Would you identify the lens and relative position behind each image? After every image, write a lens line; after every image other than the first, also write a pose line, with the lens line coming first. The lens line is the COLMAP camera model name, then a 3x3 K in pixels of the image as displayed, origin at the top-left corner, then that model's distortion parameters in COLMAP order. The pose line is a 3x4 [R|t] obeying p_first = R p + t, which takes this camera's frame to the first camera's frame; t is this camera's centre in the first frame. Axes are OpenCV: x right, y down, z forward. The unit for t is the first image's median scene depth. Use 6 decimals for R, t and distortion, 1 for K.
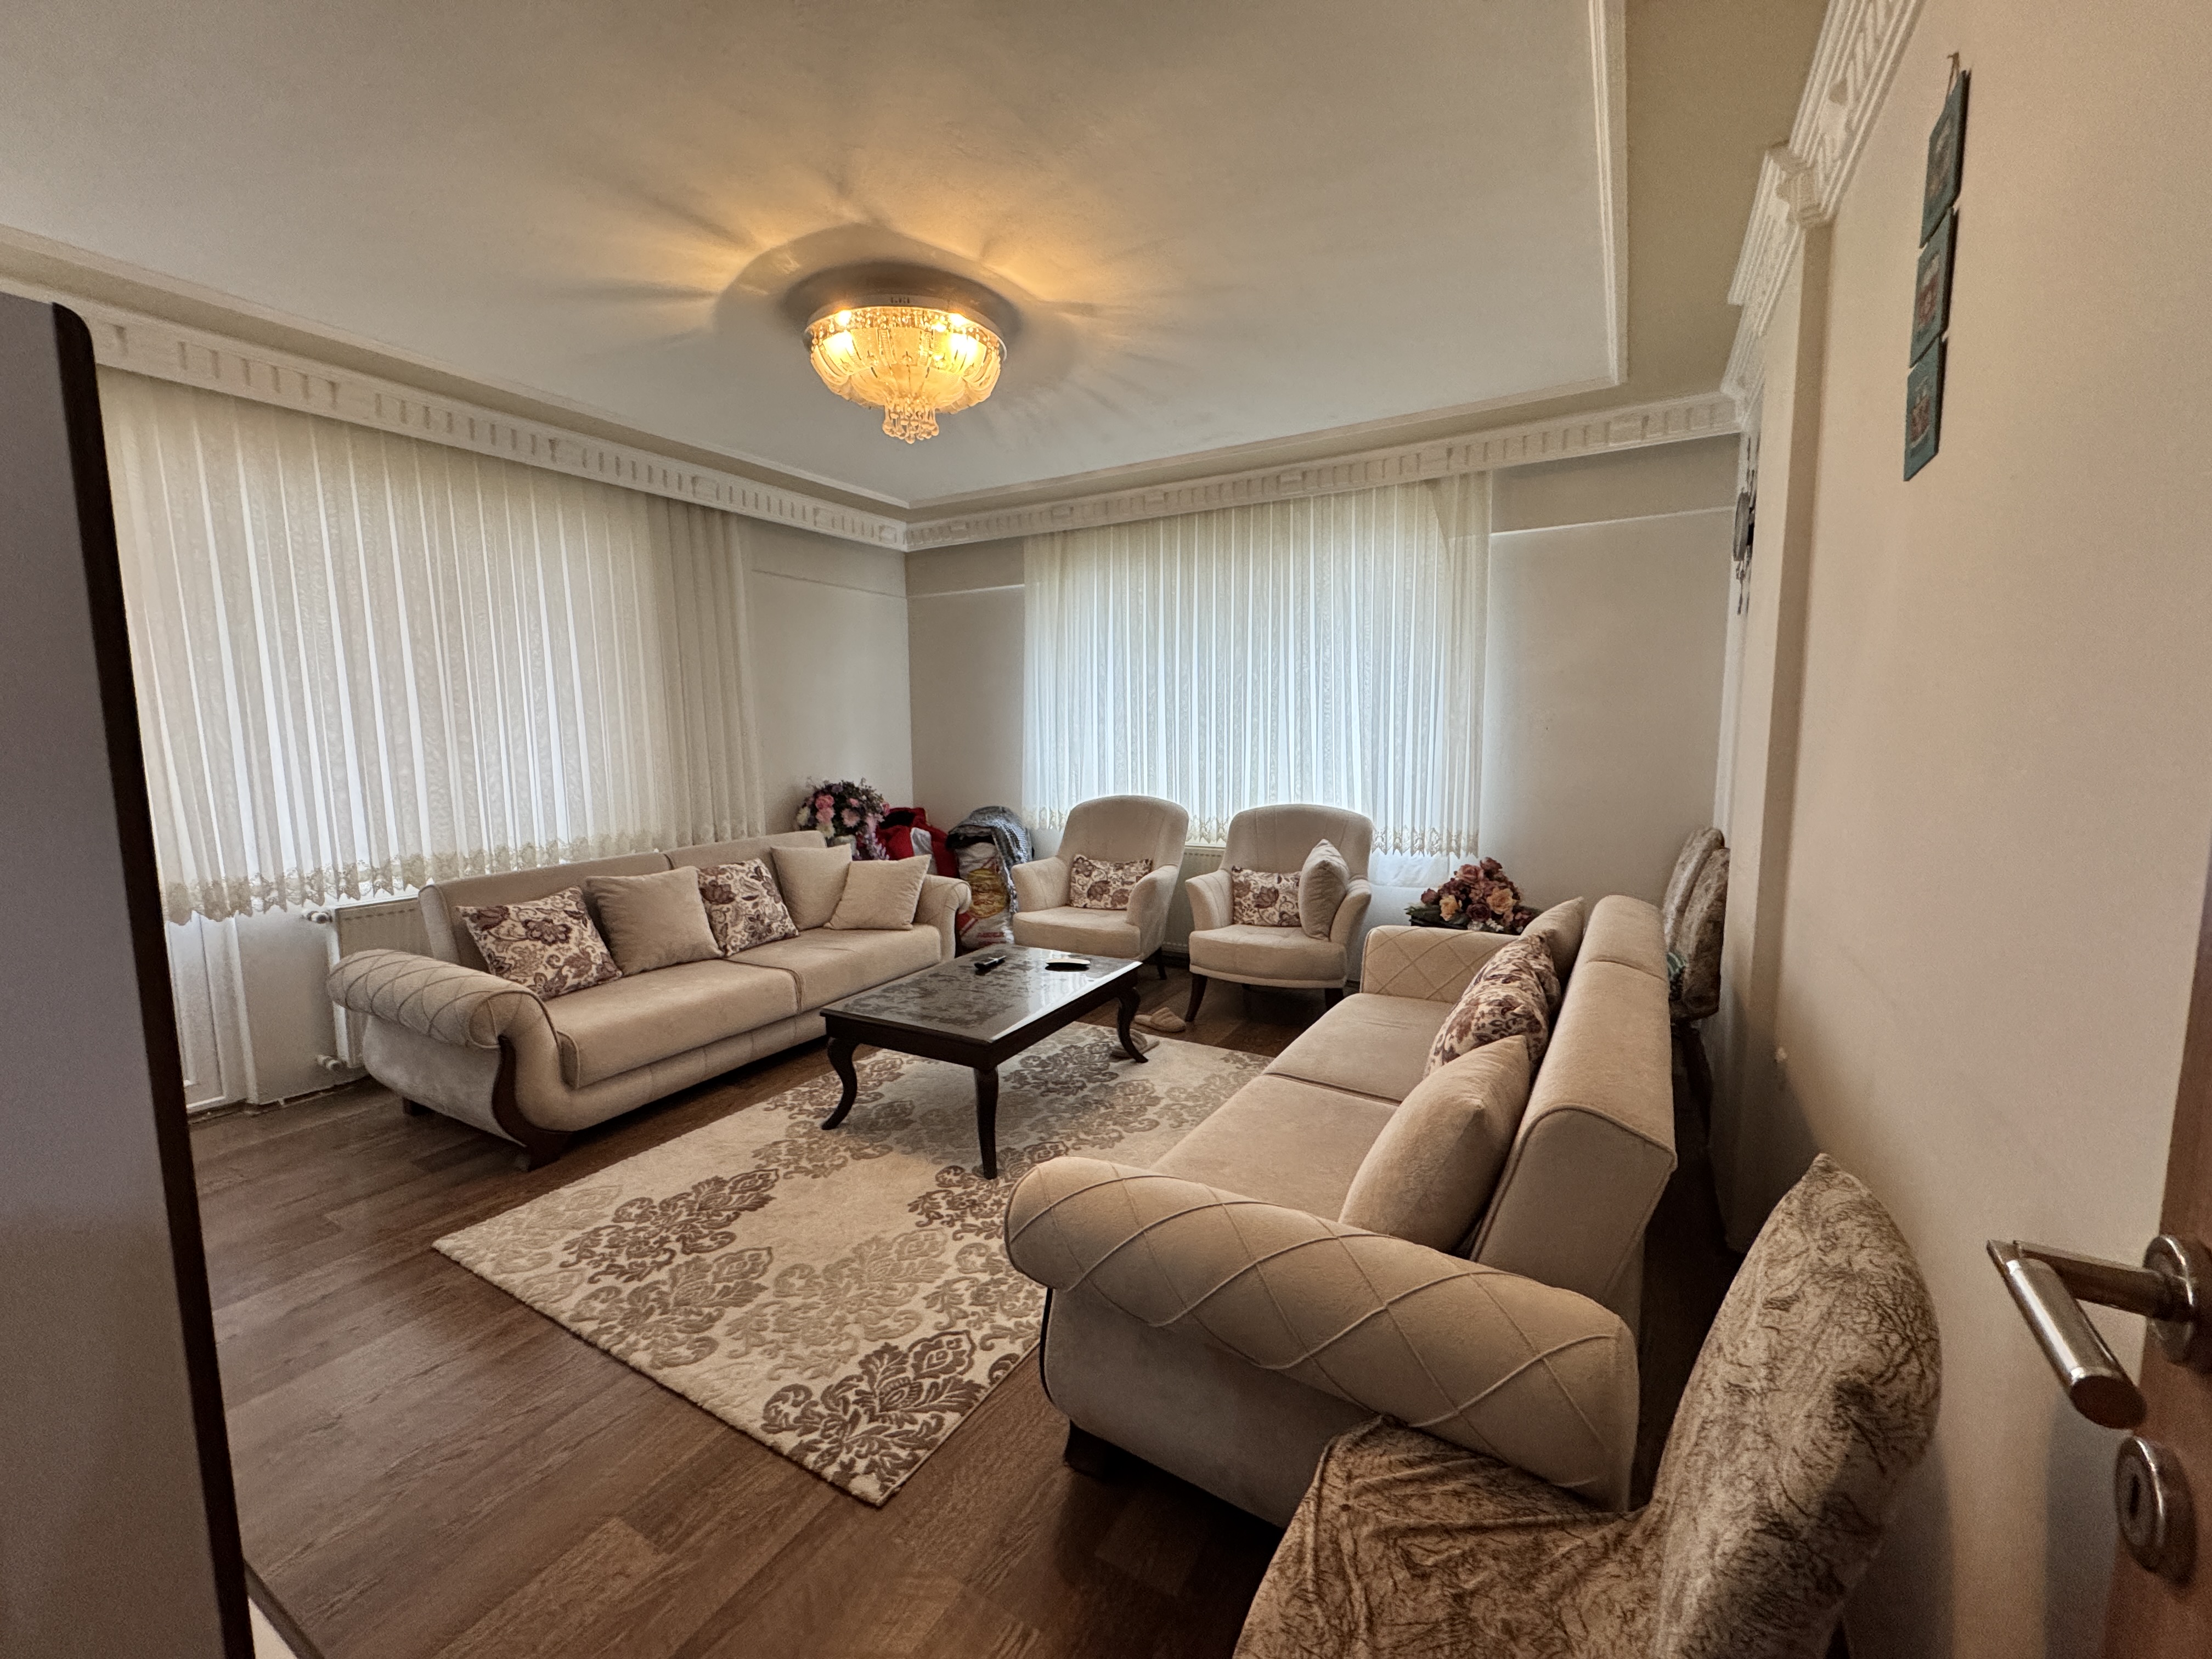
lens RADIAL K [[882.3, 0, 1104.1], [0, 882.3, 827.4], [0, 0, 1]] dist [-0.000770, -0.000605]
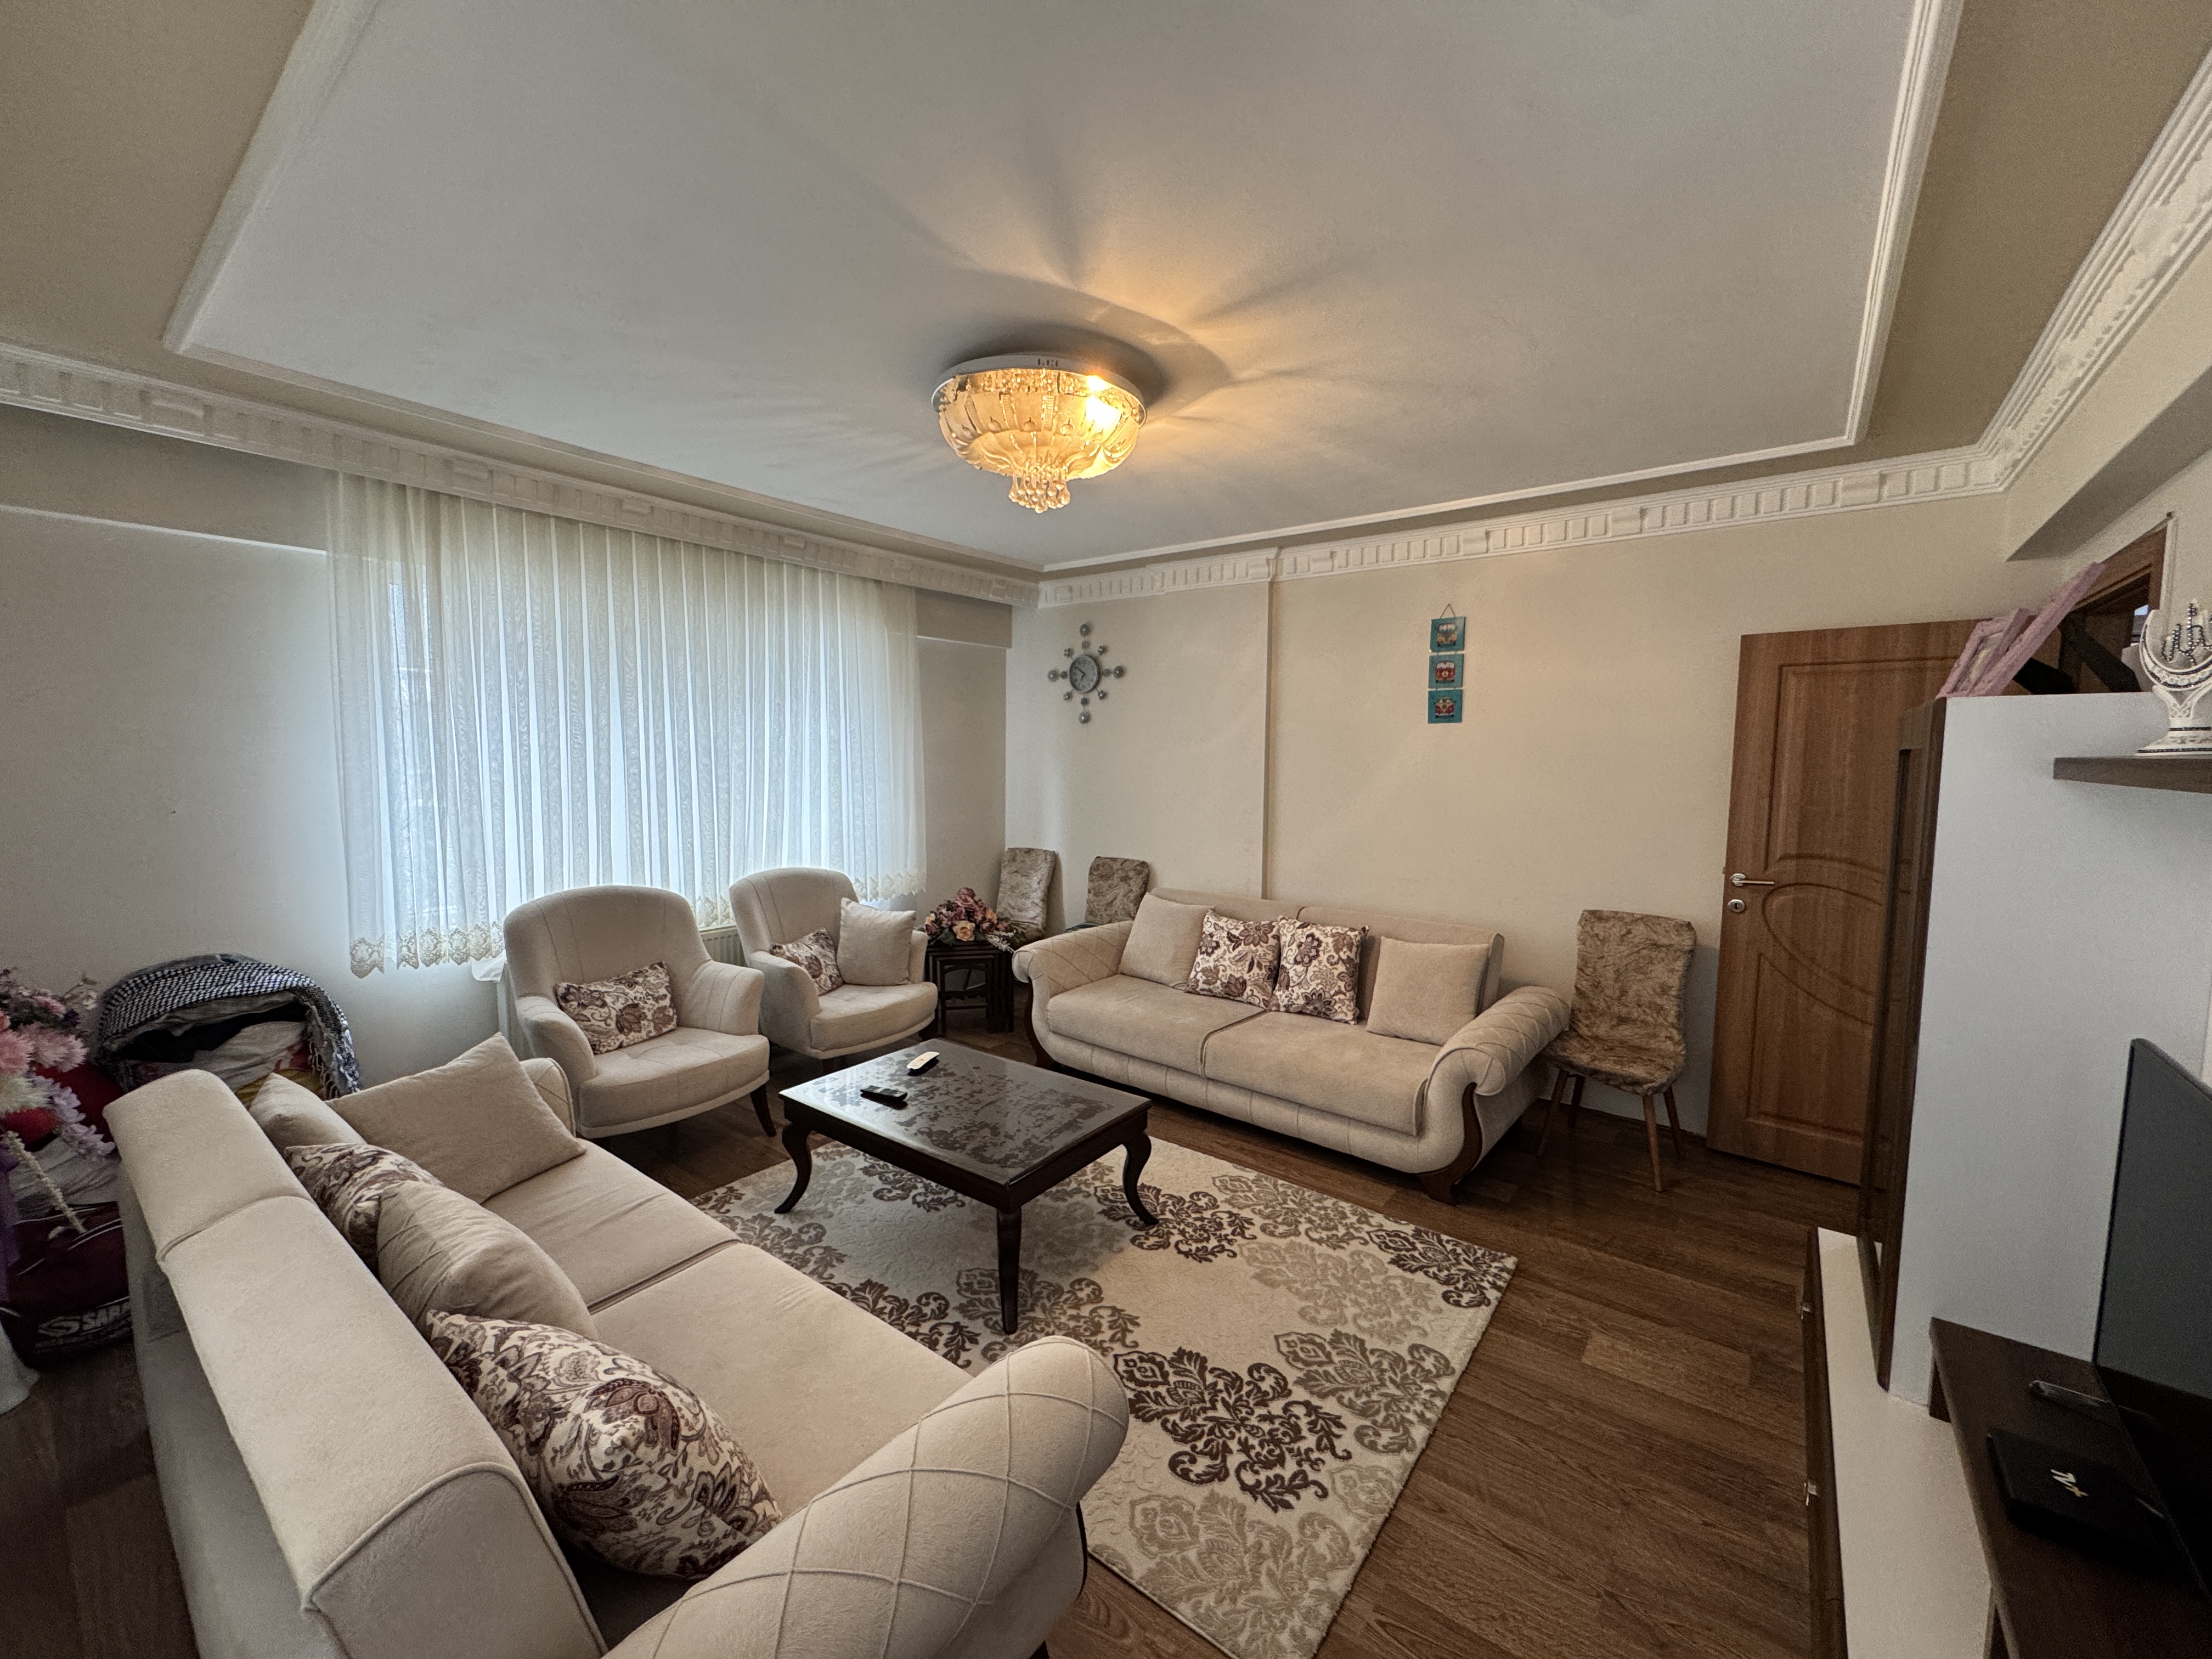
lens RADIAL K [[882.3, 0, 1104.1], [0, 882.3, 827.4], [0, 0, 1]] dist [-0.000770, -0.000605]
pose [[0.129449, -0.075715, 0.988691, -1.115267], [0.100590, 0.992940, 0.062870, -0.156549], [-0.986471, 0.091314, 0.136152, 0.816968]]
